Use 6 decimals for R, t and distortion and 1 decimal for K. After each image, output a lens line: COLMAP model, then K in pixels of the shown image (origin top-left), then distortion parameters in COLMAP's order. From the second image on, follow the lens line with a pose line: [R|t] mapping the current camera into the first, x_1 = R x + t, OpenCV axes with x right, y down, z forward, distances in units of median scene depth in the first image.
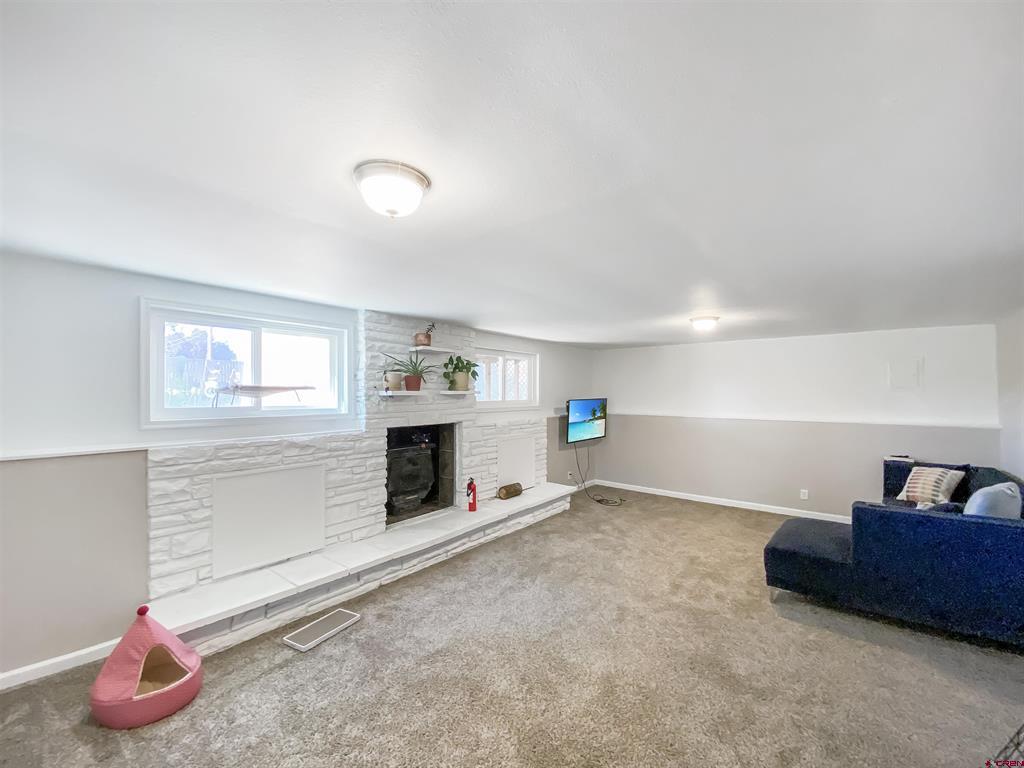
lens RADIAL K [[420.6, 0, 512.6], [0, 420.6, 386.7], [0, 0, 1]] dist [0.002759, -0.002464]
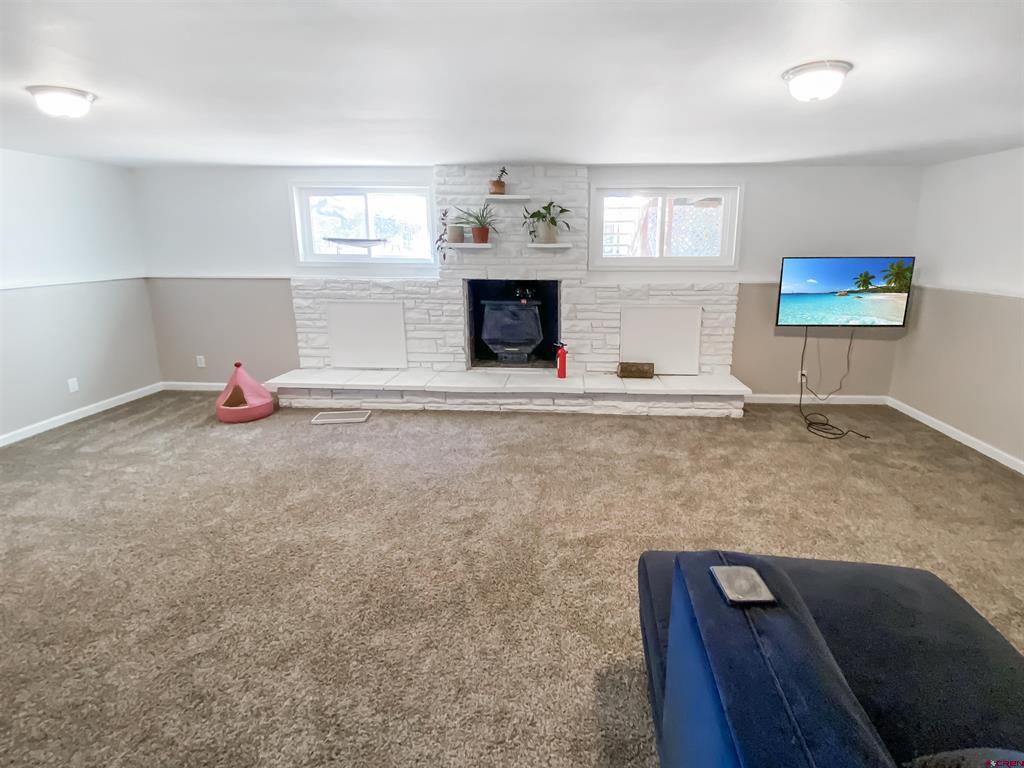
lens RADIAL K [[420.6, 0, 537.8], [0, 420.6, 336.3], [0, 0, 1]] dist [0.002759, -0.002464]
pose [[0.598743, 0.152777, -0.786235, 0.672911], [0.003938, 0.981066, 0.193635, 0.035888], [0.800931, -0.119034, 0.586805, 0.504716]]
